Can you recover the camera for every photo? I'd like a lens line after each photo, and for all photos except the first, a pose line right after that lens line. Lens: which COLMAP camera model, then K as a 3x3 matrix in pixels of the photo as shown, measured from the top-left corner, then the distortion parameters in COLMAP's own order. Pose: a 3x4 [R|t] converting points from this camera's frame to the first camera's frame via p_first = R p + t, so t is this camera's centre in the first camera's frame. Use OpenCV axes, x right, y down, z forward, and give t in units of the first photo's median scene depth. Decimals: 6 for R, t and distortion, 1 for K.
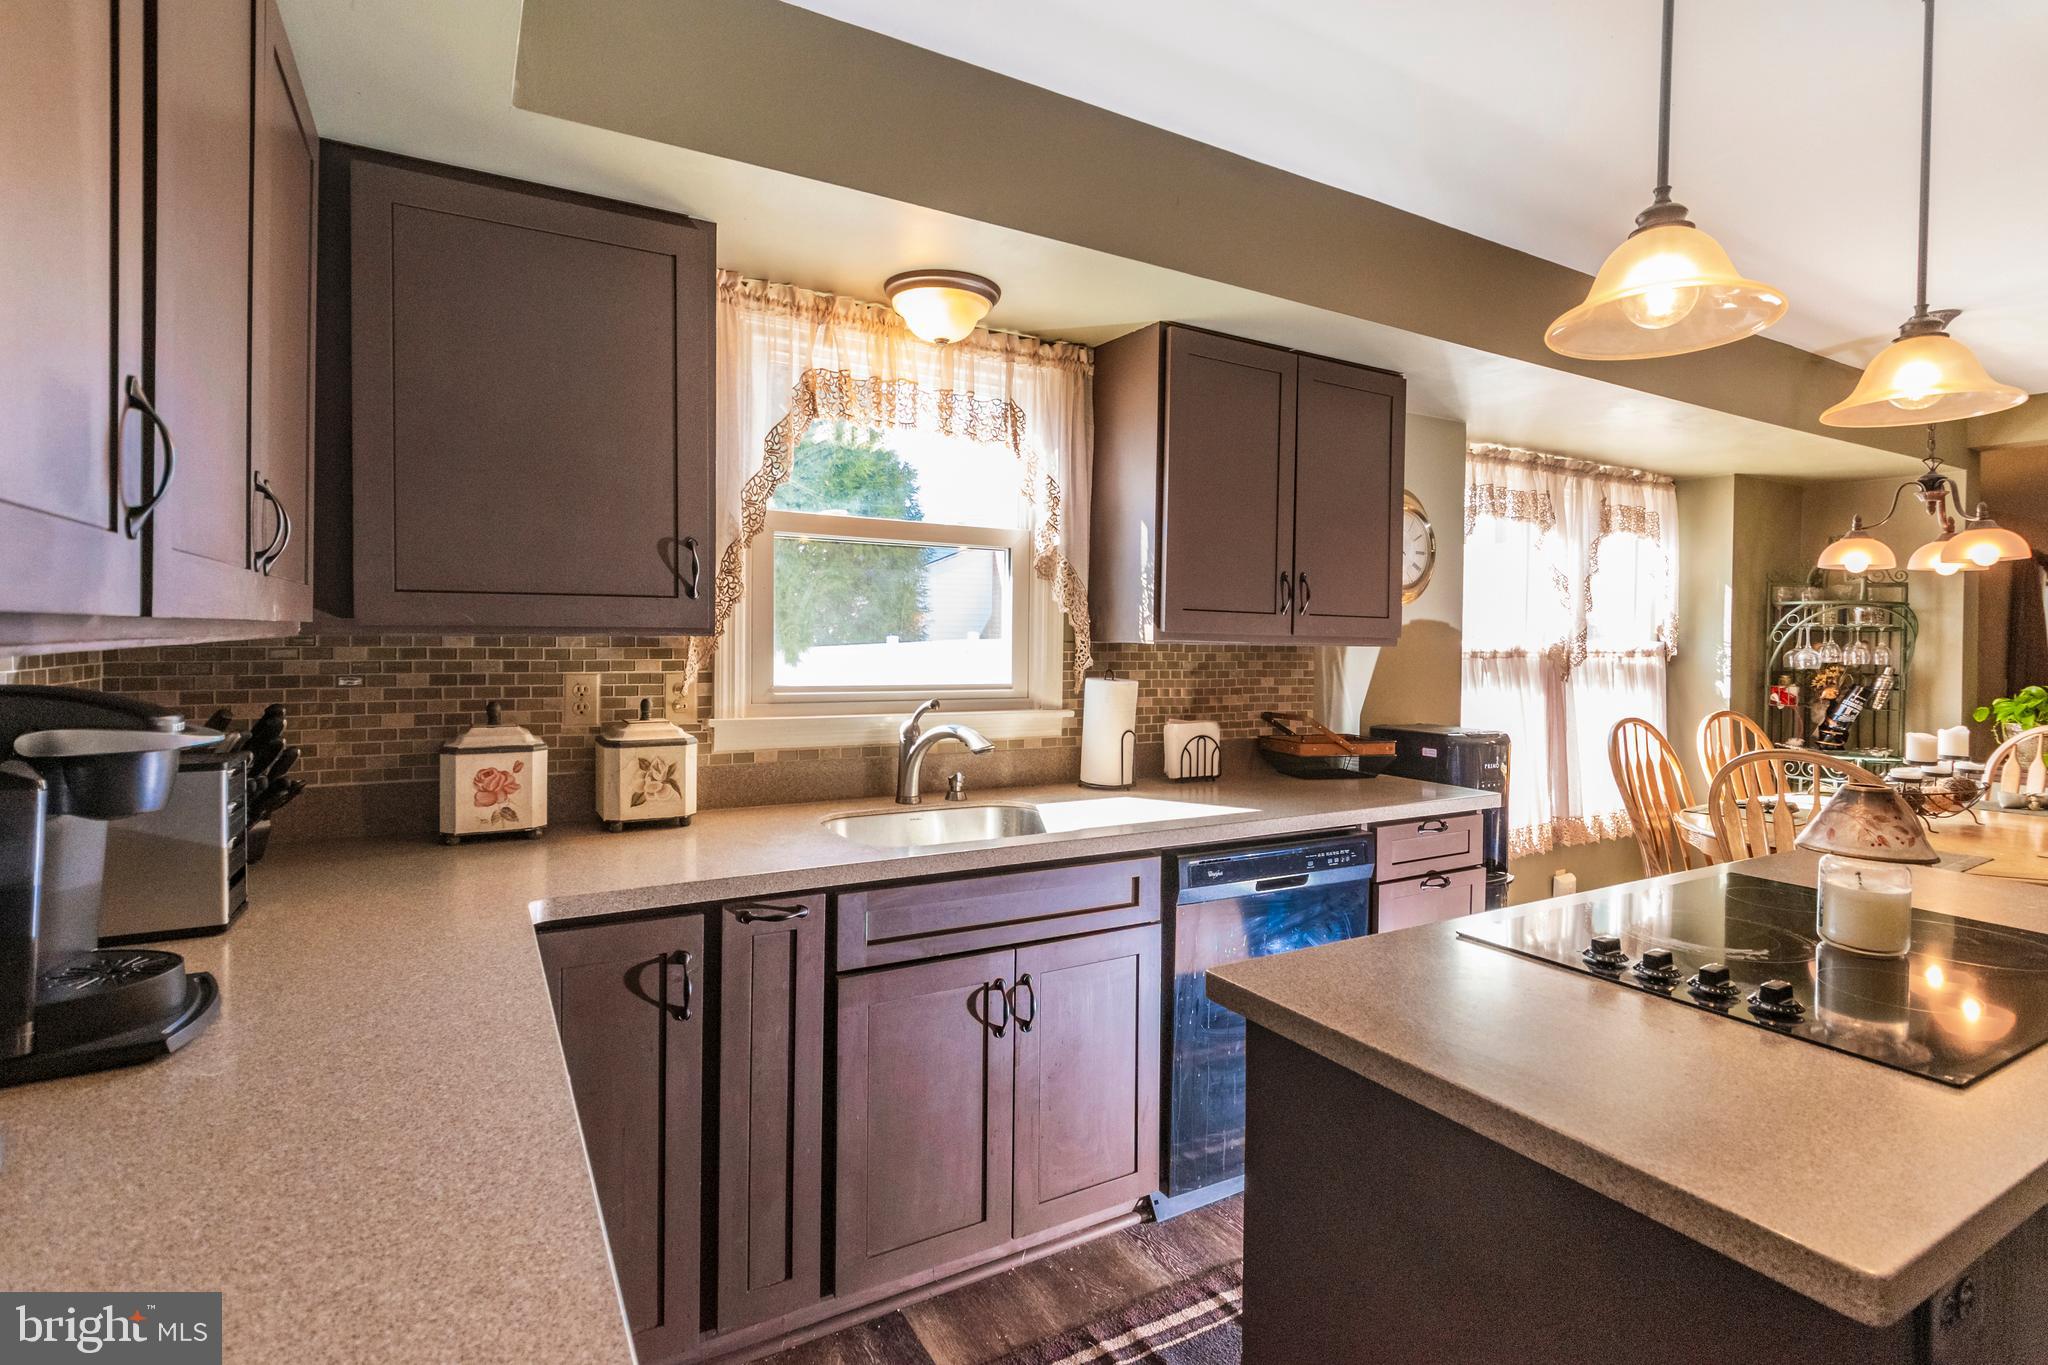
lens RADIAL K [[957.8, 0, 1014.6], [0, 957.8, 661.6], [0, 0, 1]] dist [-0.000570, -0.000247]
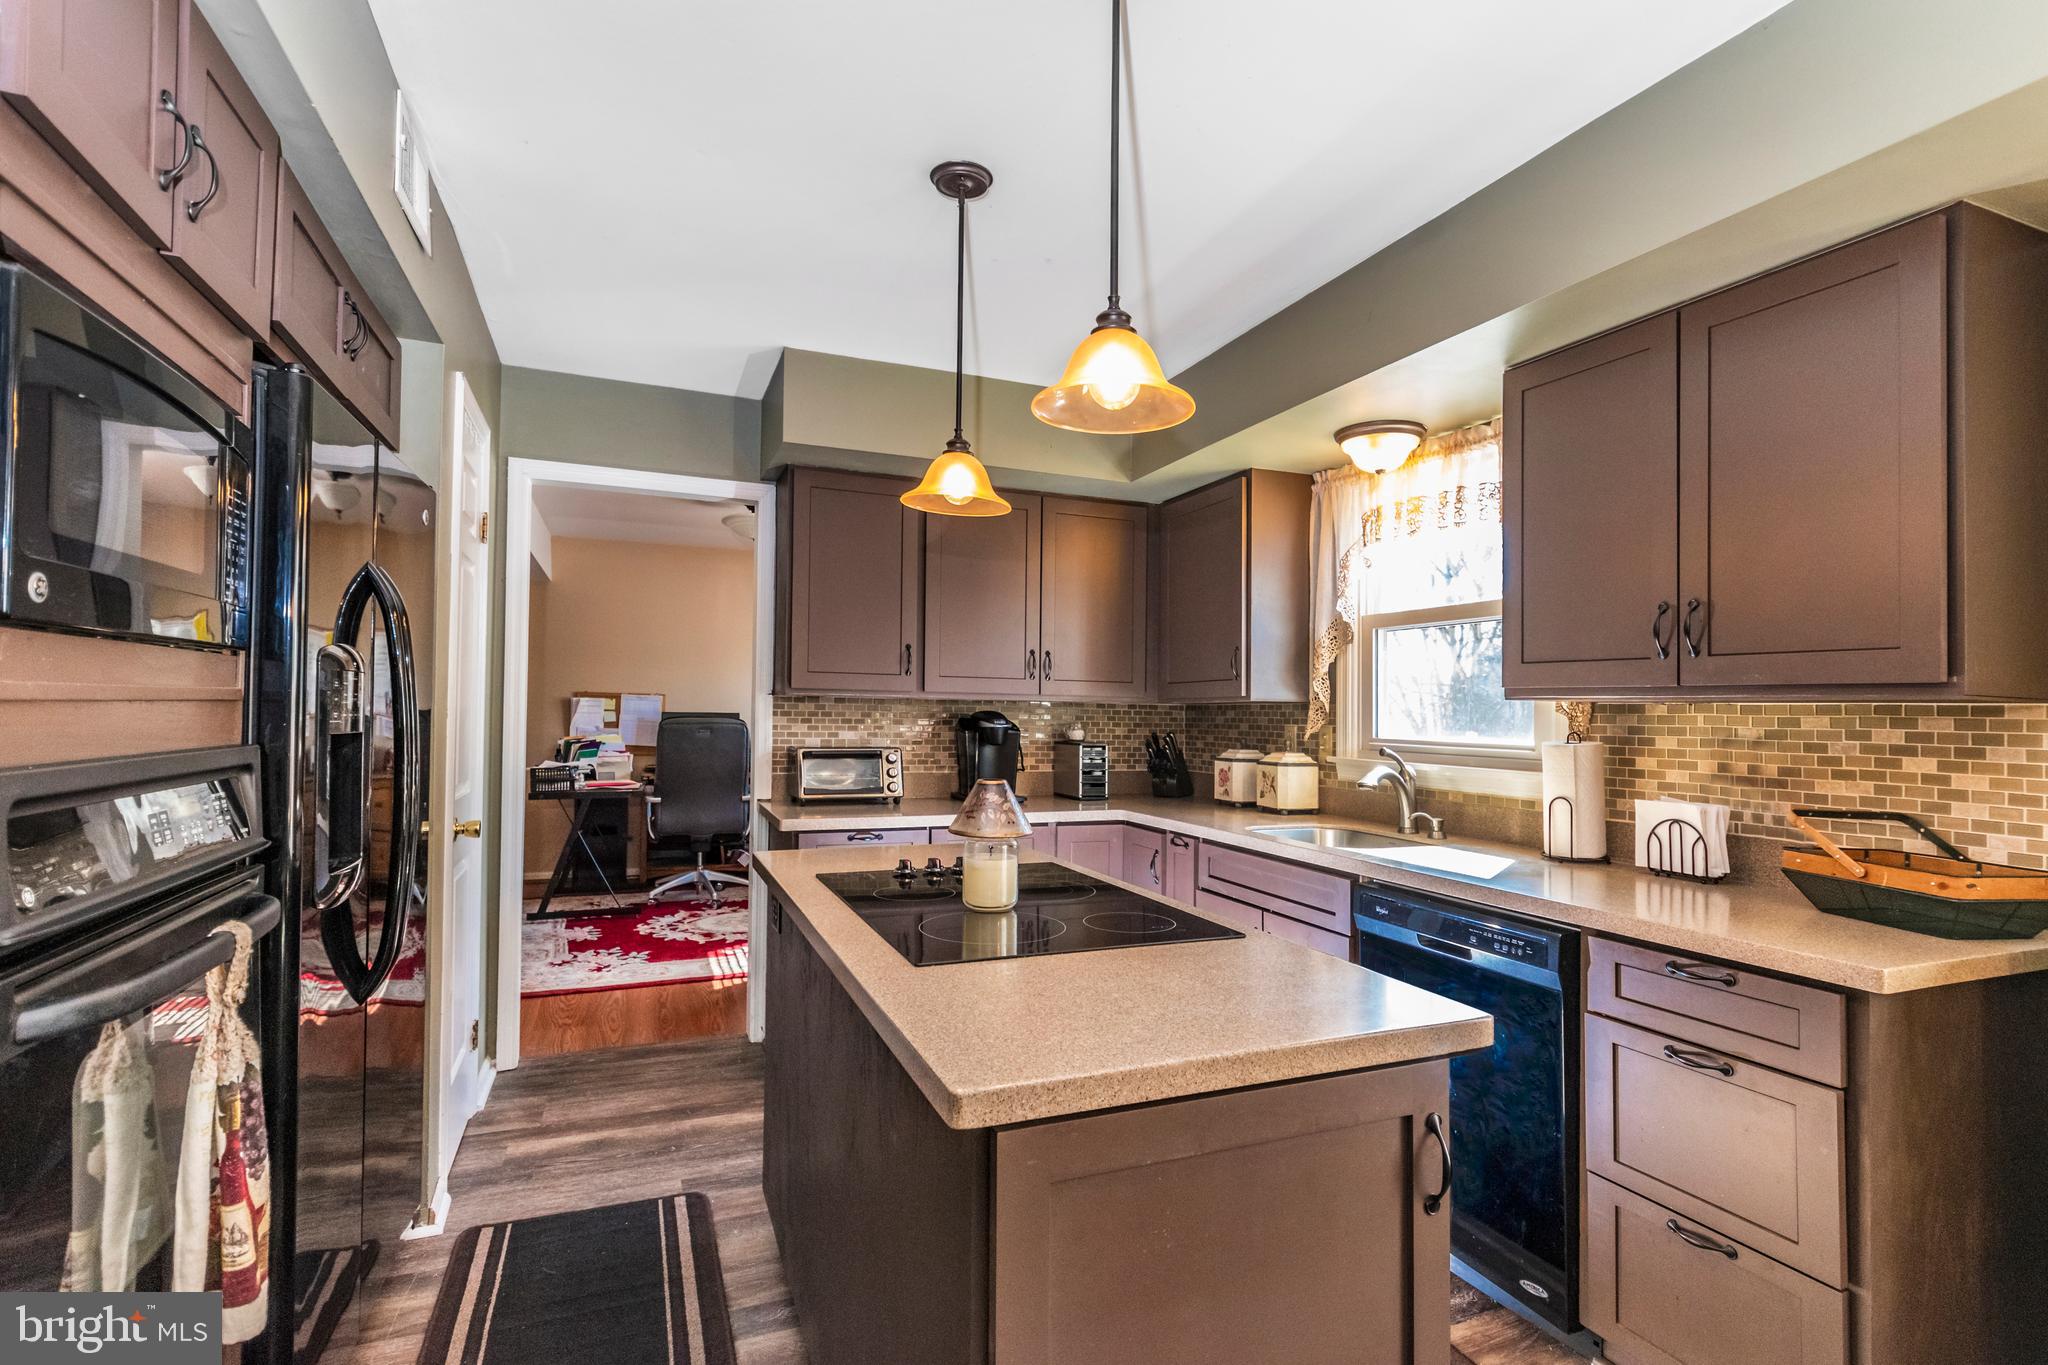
lens RADIAL K [[957.8, 0, 1014.6], [0, 957.8, 661.6], [0, 0, 1]] dist [-0.000570, -0.000247]
pose [[-0.126468, -0.071380, -0.989399, 1.254101], [-0.054383, 0.996407, -0.064934, 0.035266], [0.990479, 0.045594, -0.129895, 0.676305]]
